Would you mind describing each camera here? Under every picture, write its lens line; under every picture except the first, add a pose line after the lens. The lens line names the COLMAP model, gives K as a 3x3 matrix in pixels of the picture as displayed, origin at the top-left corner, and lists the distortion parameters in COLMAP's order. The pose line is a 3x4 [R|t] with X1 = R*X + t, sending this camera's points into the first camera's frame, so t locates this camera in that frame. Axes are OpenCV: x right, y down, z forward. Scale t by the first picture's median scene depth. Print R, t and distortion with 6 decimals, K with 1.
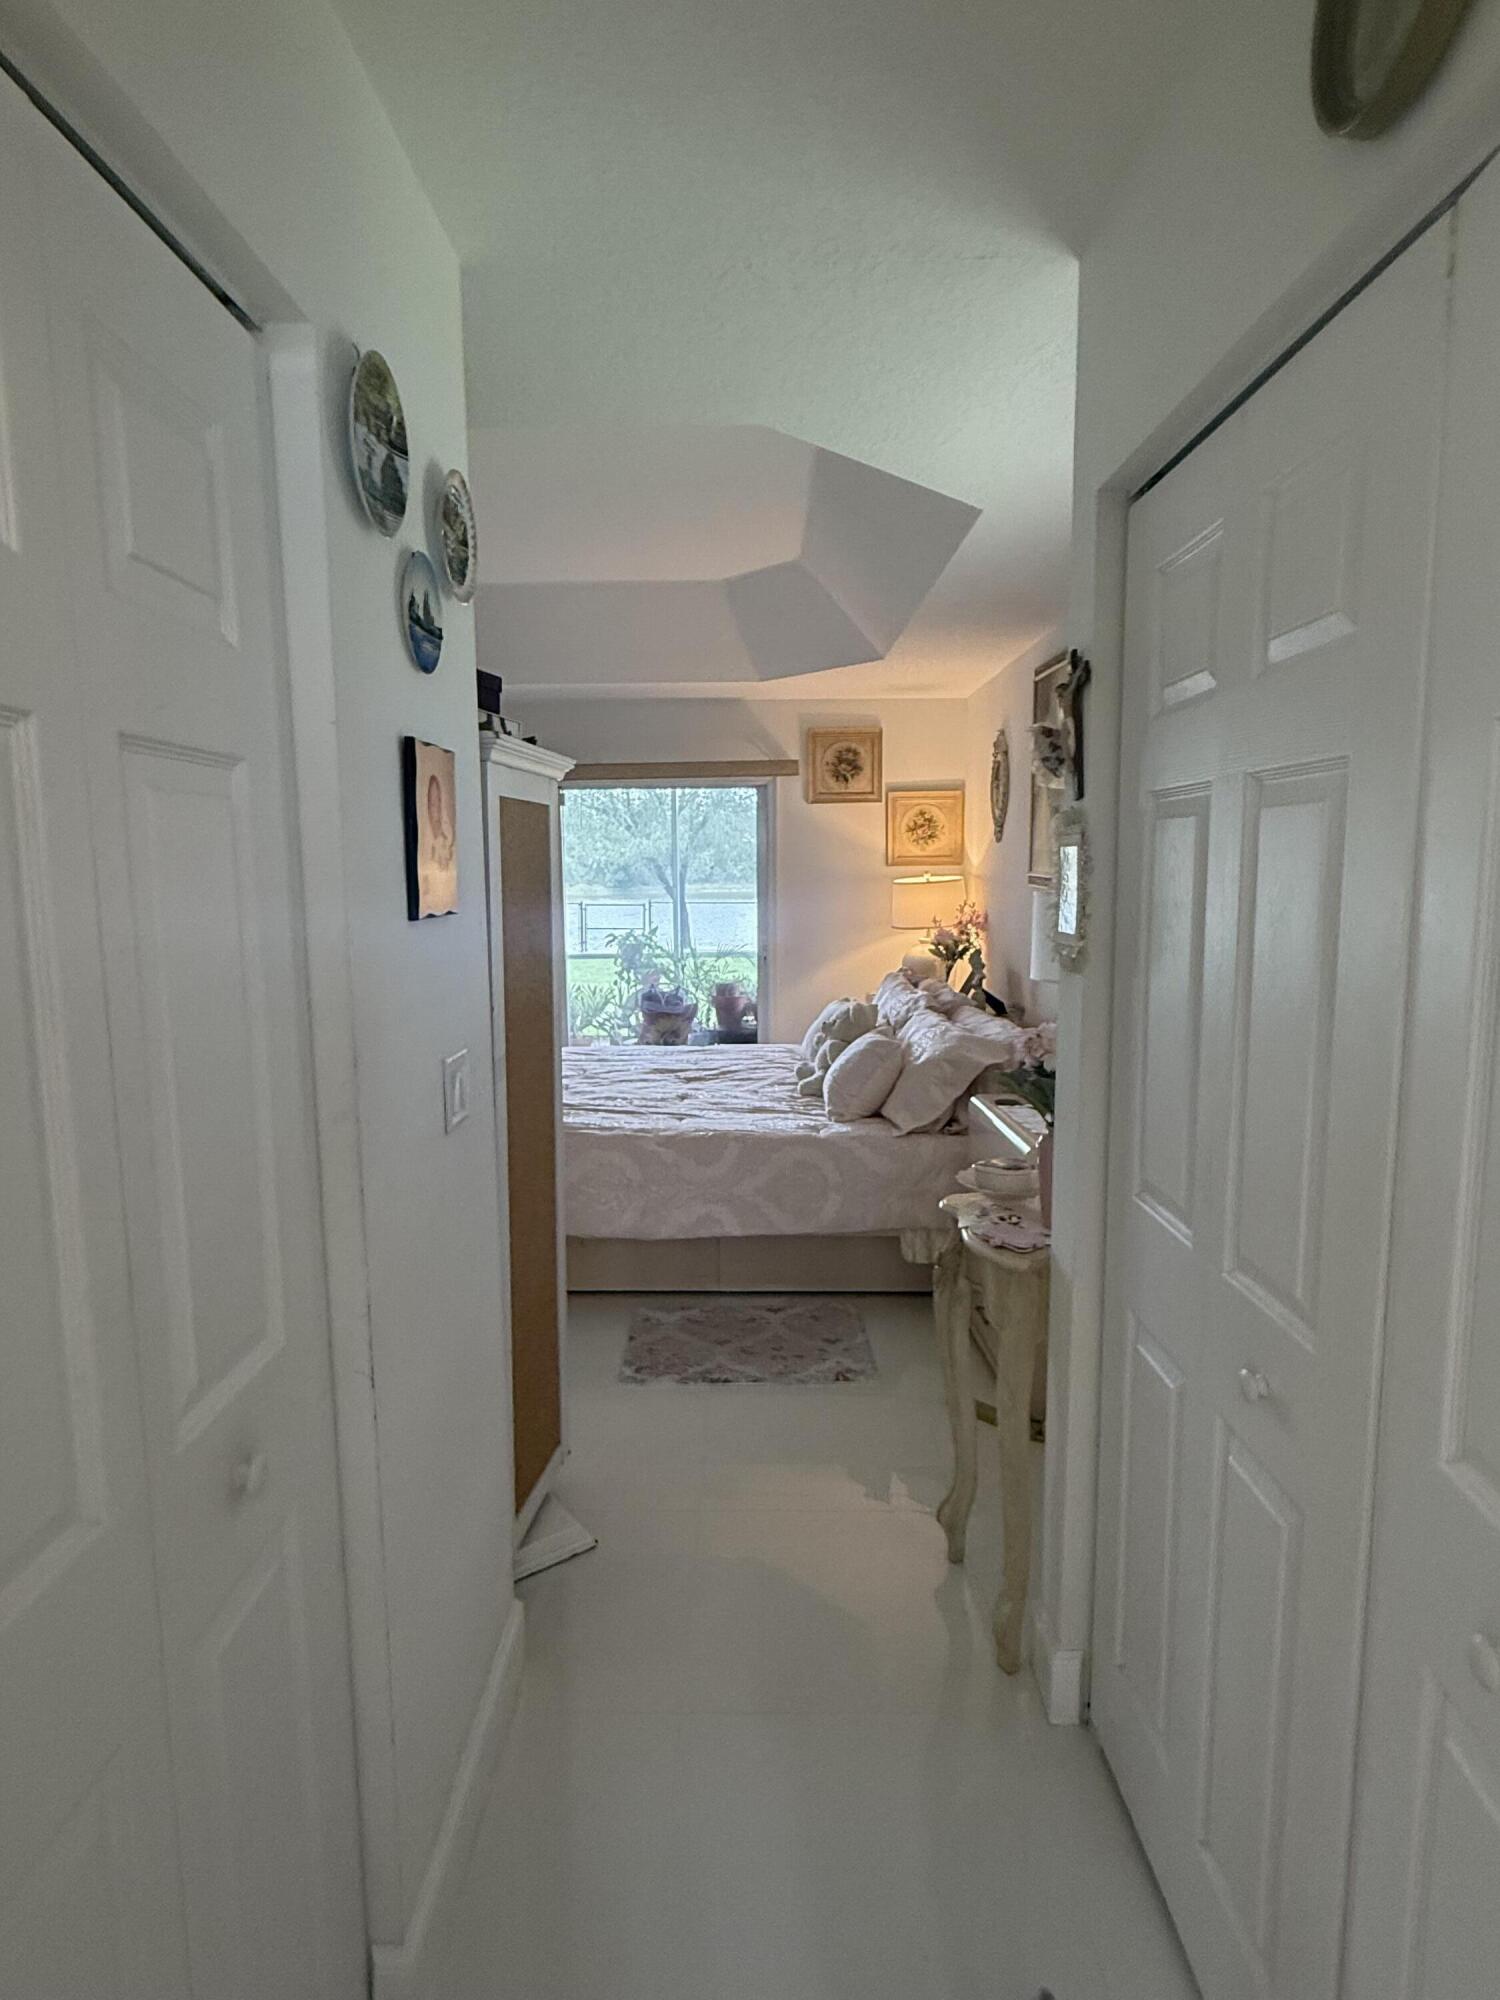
lens RADIAL K [[1059.5, 0, 745.7], [0, 1059.5, 997.4], [0, 0, 1]] dist [0.003086, 0.000578]
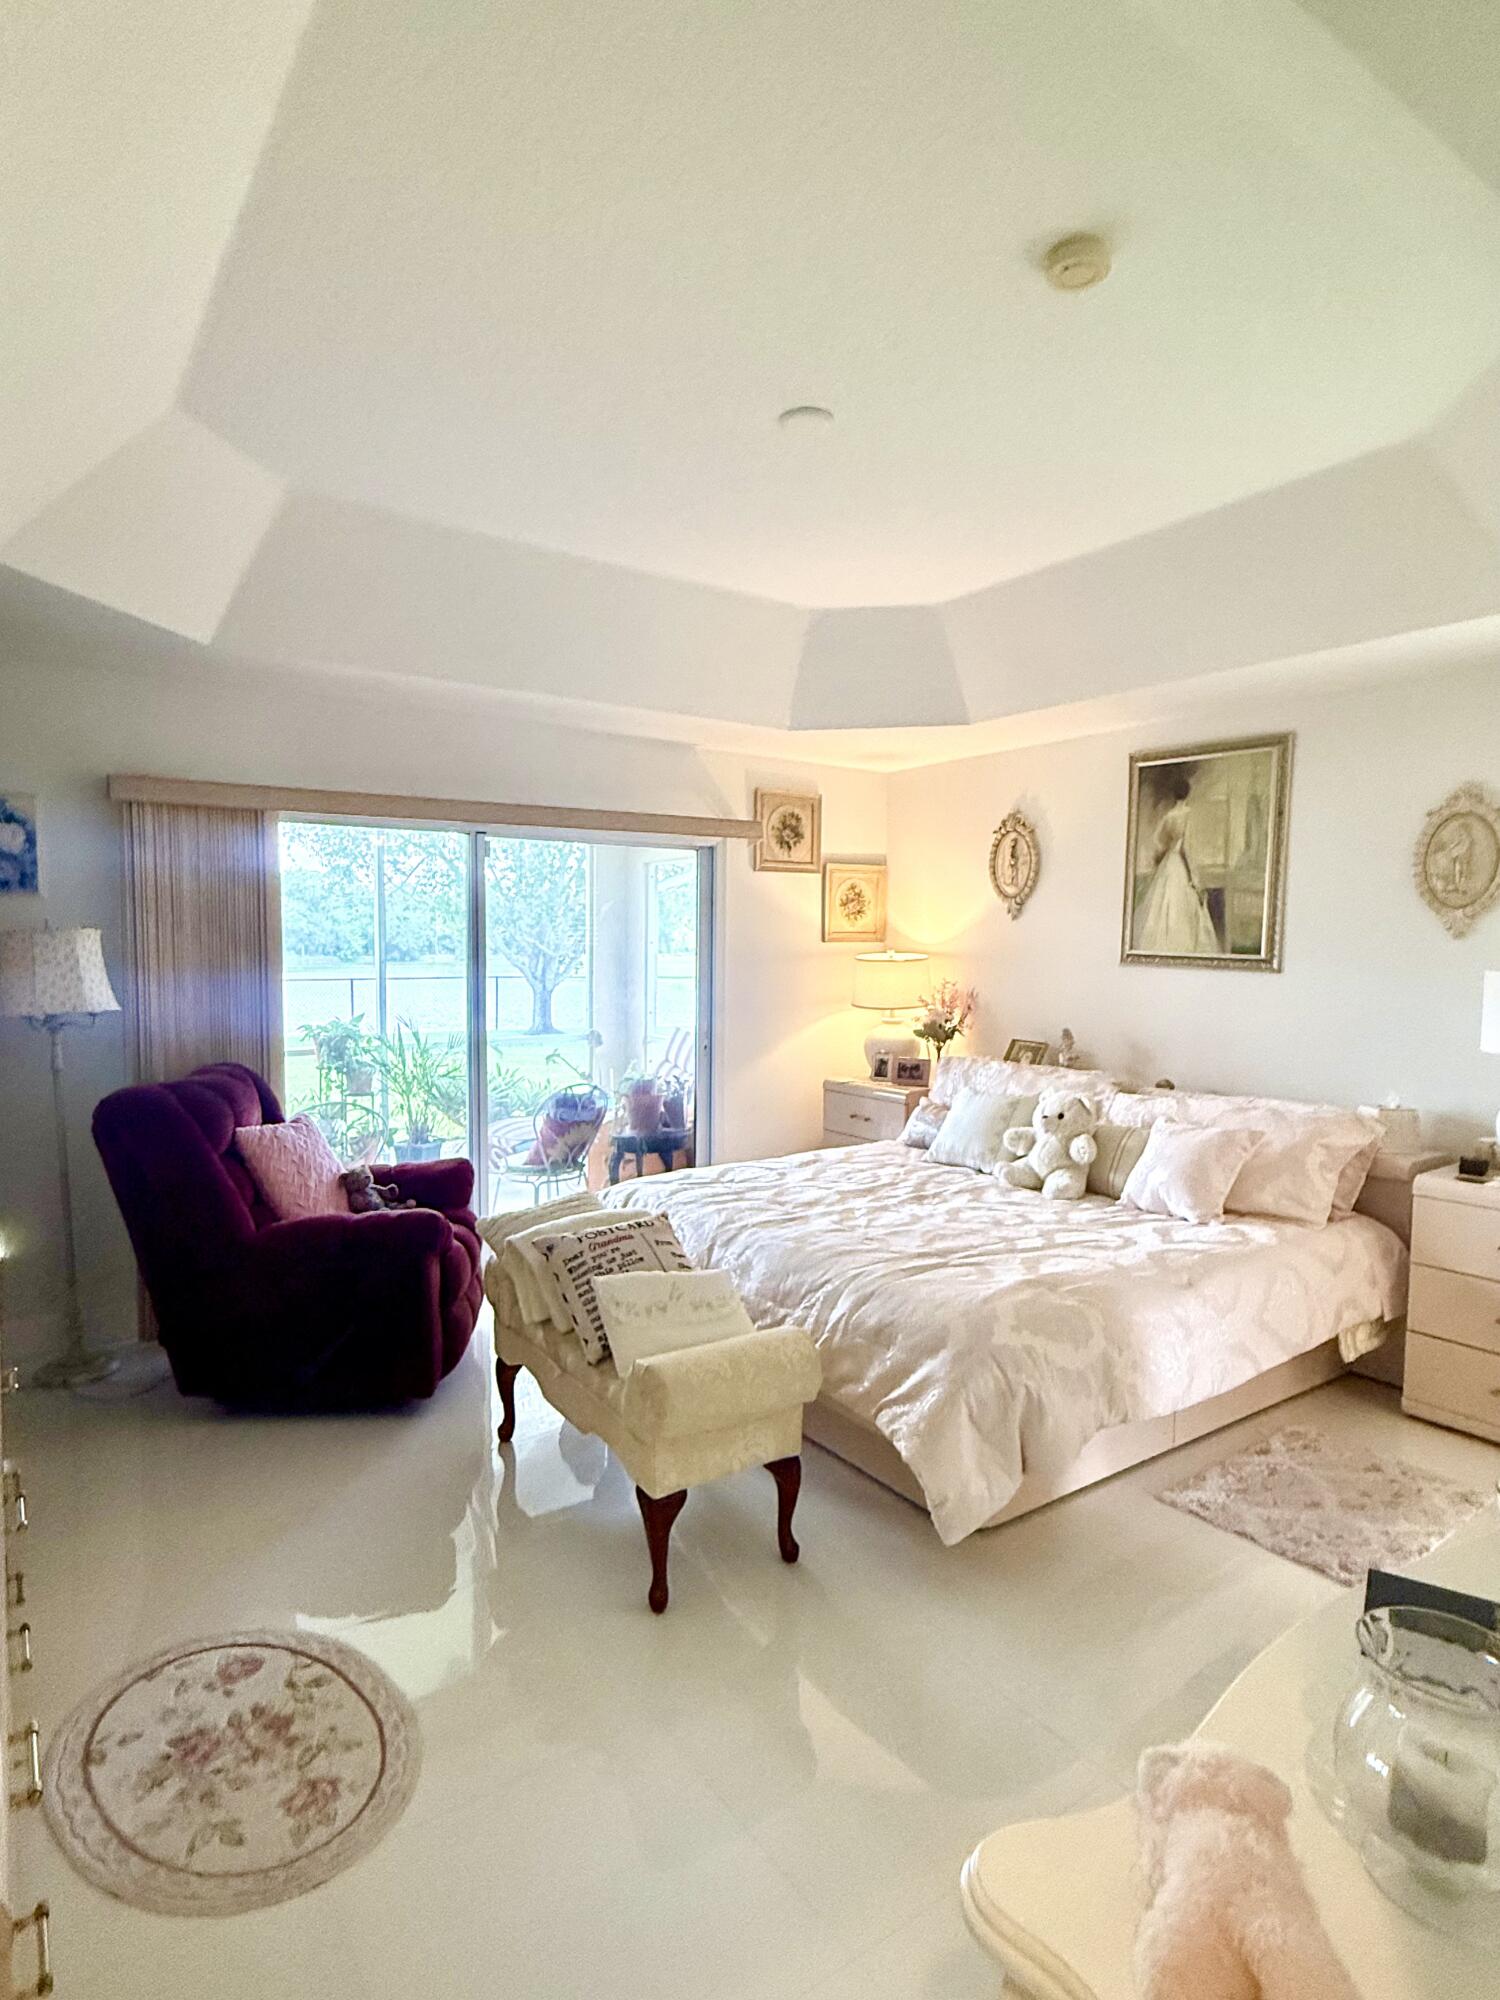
lens RADIAL K [[1059.5, 0, 753.1], [0, 1059.5, 1003.3], [0, 0, 1]] dist [0.003086, 0.000578]
pose [[0.811562, -0.018789, 0.583964, -0.463920], [0.055189, 0.997479, -0.044605, -0.032656], [-0.581654, 0.068428, 0.810553, 0.289121]]
